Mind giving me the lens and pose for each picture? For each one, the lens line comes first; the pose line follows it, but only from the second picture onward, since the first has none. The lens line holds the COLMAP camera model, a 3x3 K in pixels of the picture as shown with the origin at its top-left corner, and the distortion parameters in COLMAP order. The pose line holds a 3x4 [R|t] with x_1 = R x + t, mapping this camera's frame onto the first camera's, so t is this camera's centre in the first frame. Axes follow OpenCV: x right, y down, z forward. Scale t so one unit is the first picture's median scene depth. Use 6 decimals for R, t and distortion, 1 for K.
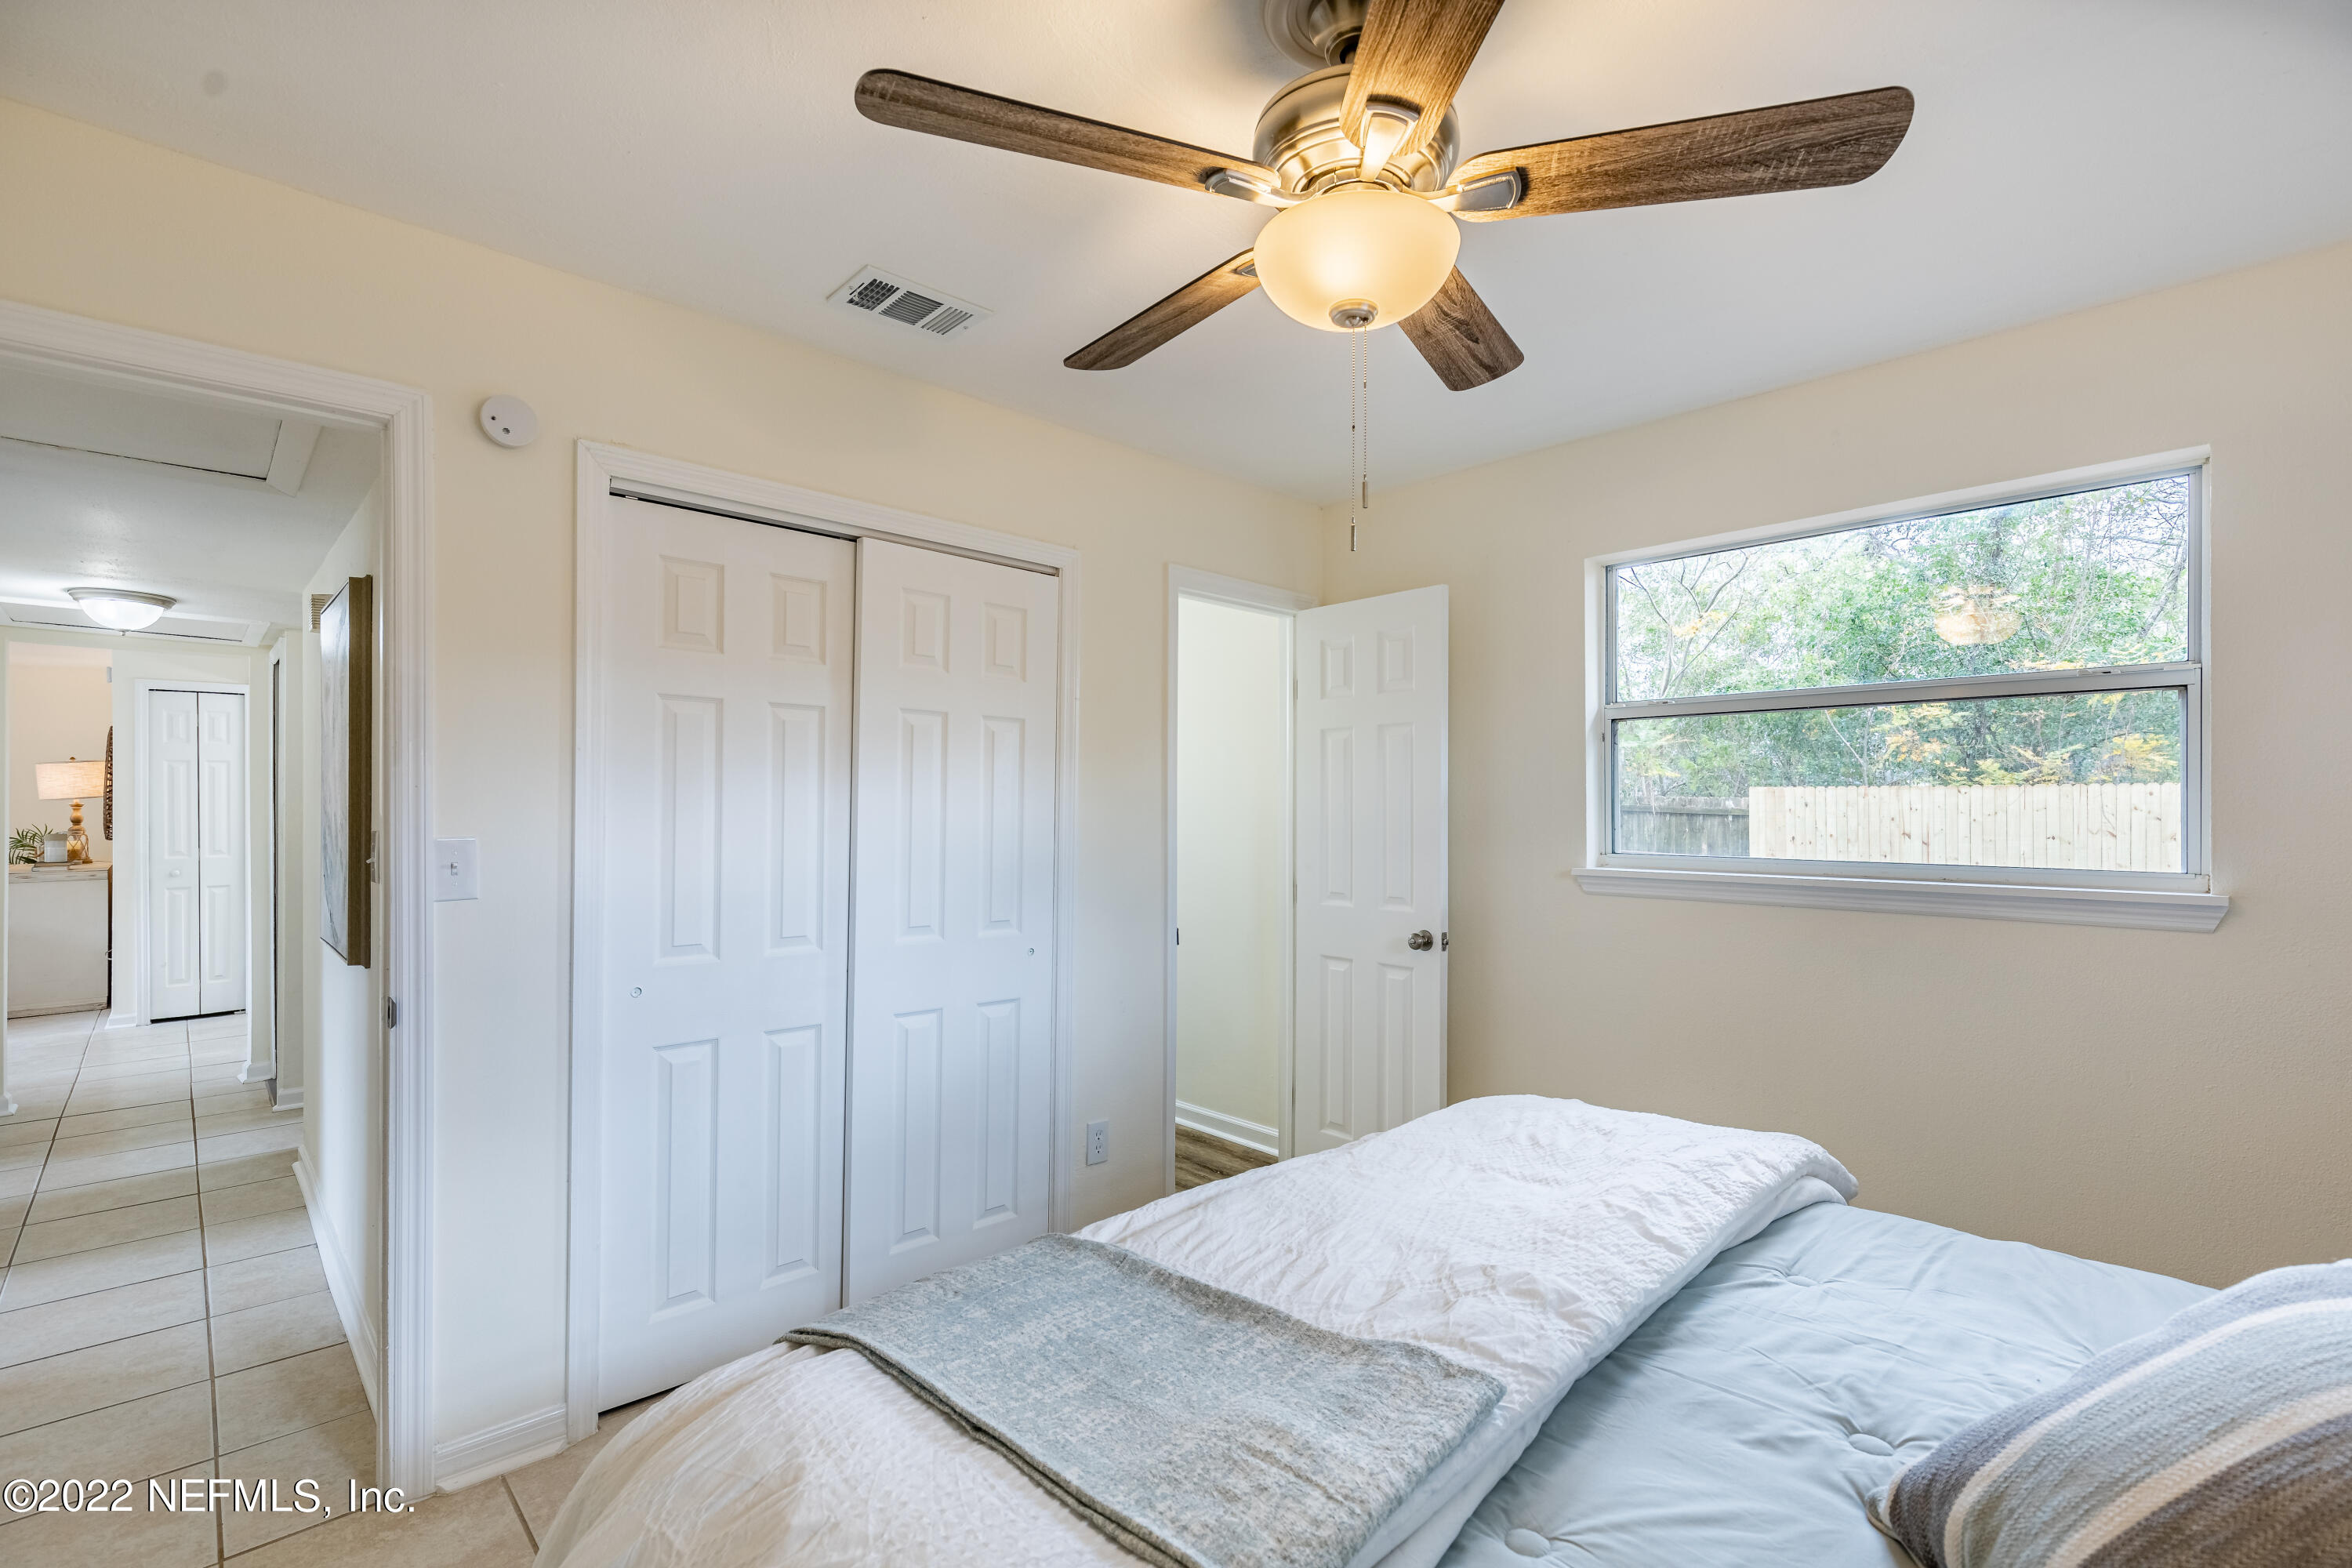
lens RADIAL K [[1059.5, 0, 1166.1], [0, 1059.5, 794.9], [0, 0, 1]] dist [0.011557, -0.002256]
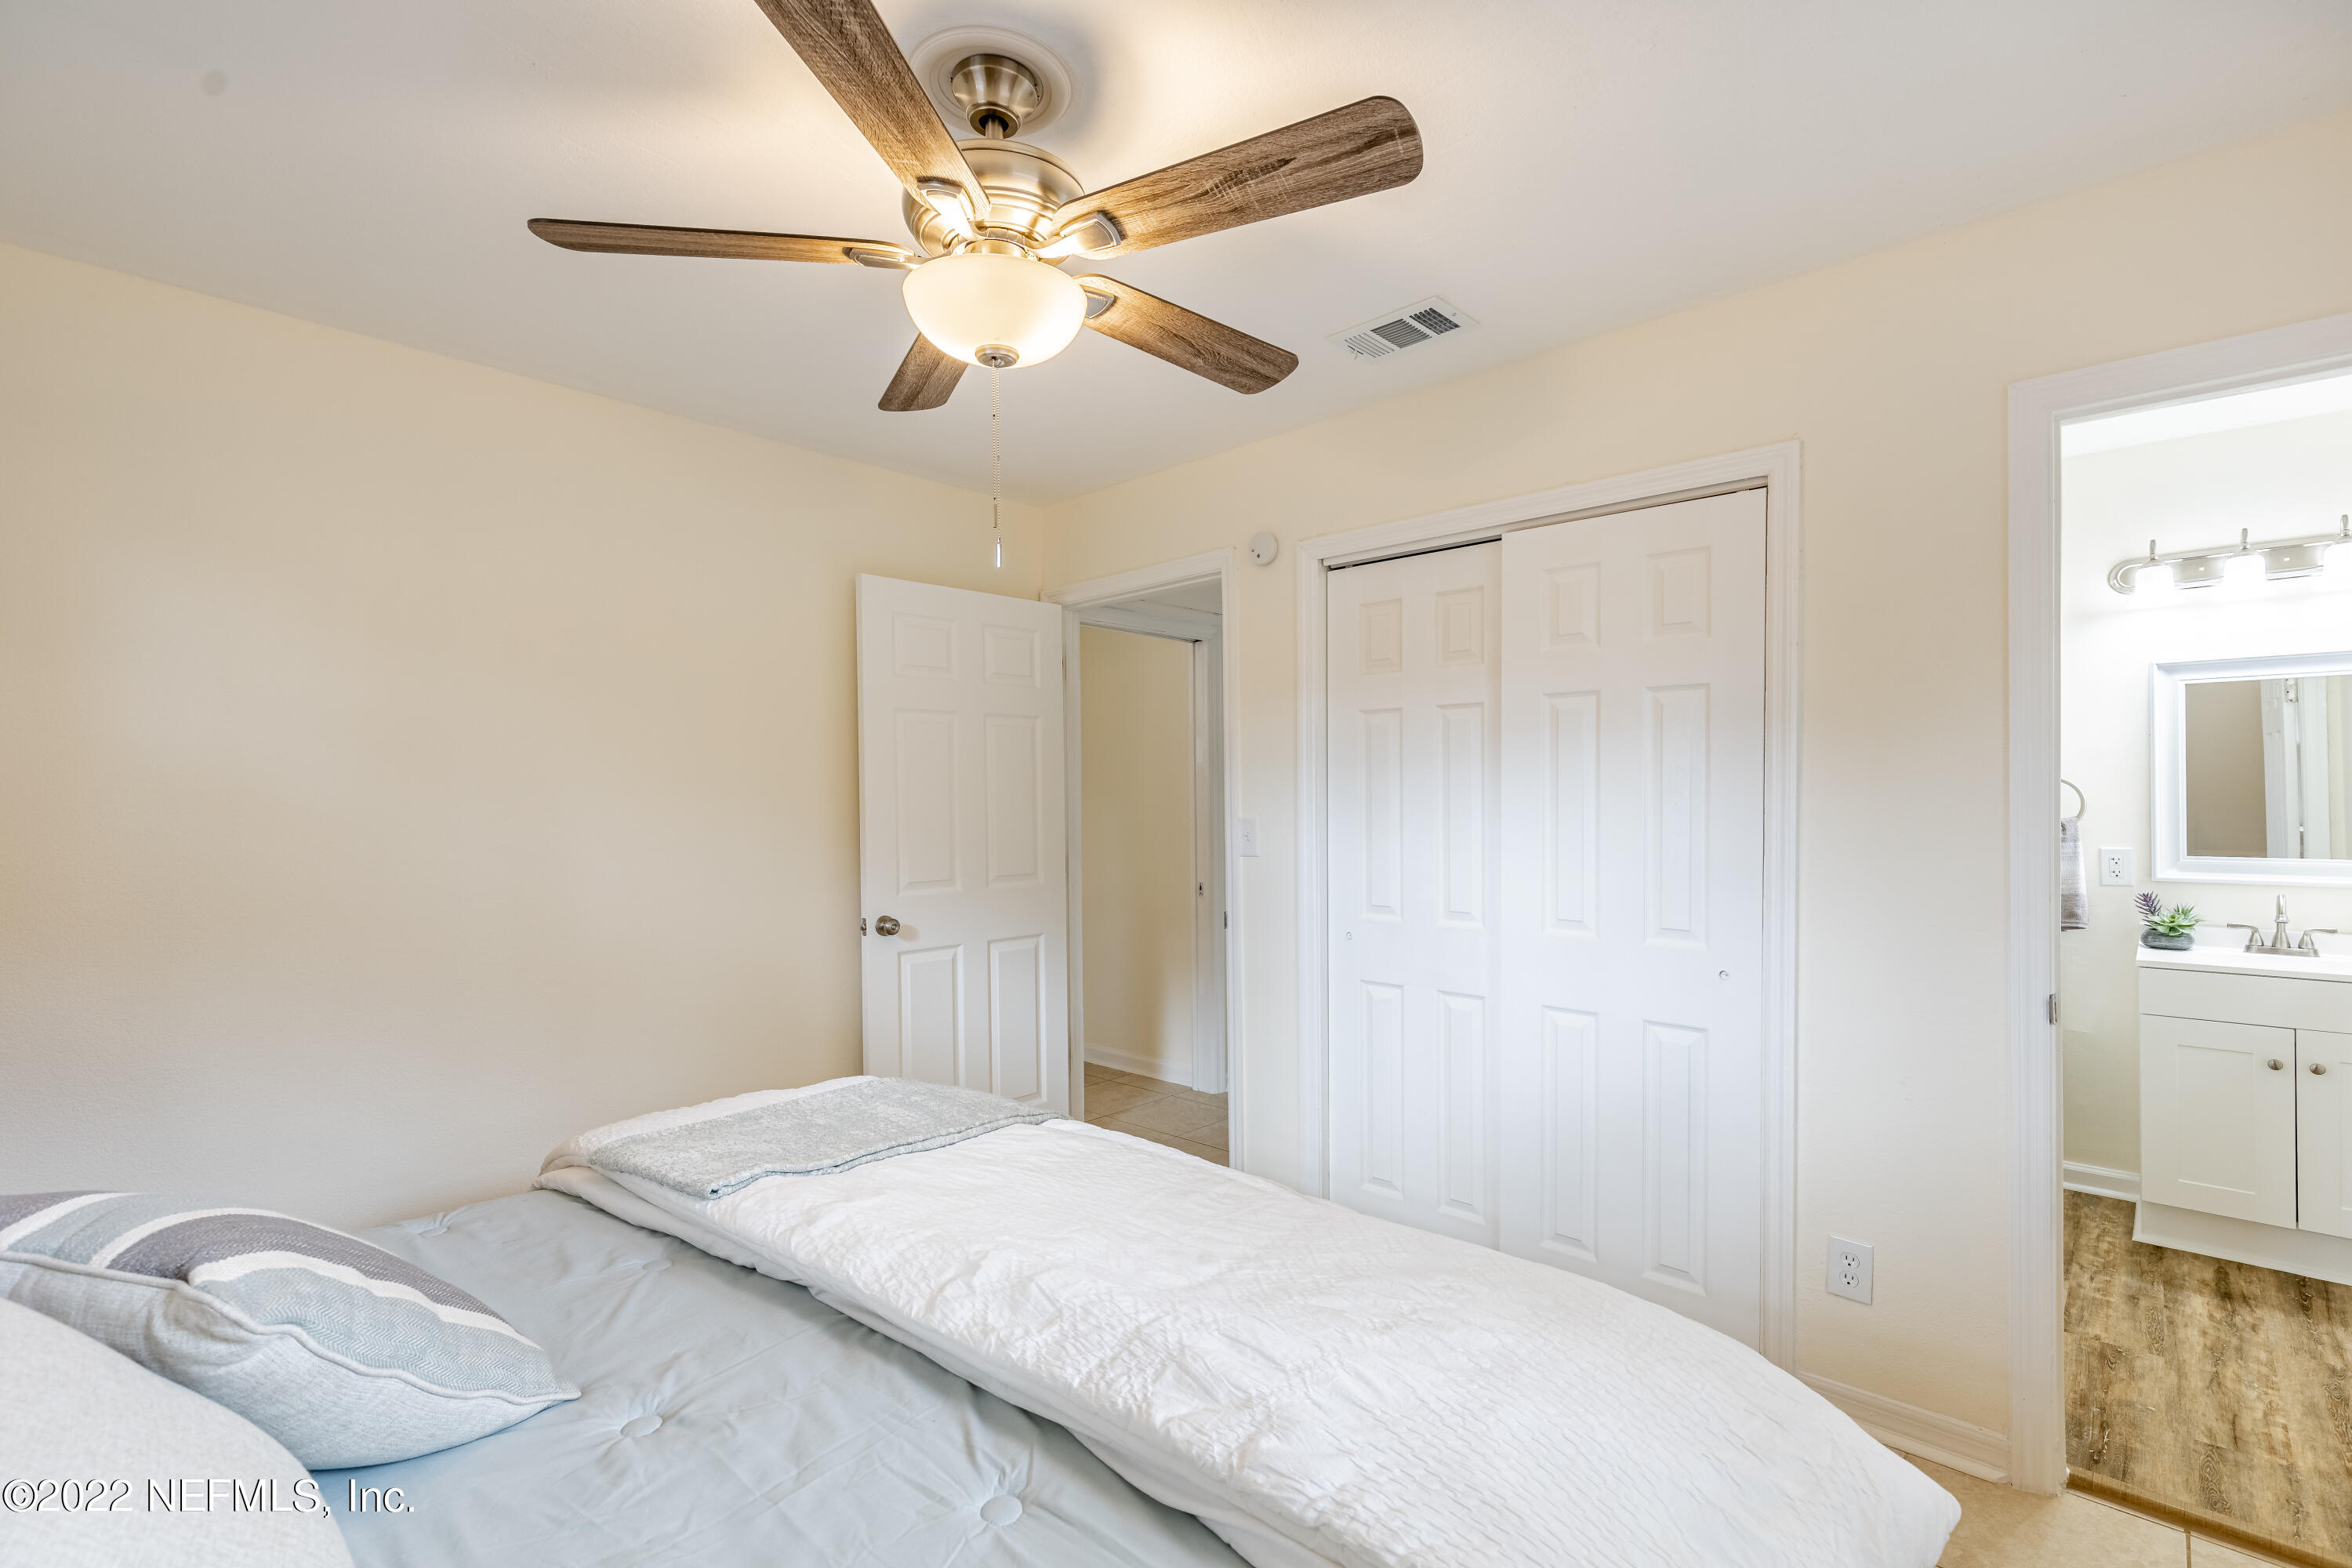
lens RADIAL K [[1059.5, 0, 1183.0], [0, 1059.5, 793.5], [0, 0, 1]] dist [0.011557, -0.002256]
pose [[0.075171, -0.011920, -0.997099, 0.791919], [0.019124, 0.999762, -0.010510, 0.015736], [0.996987, -0.018279, 0.075381, 0.670218]]
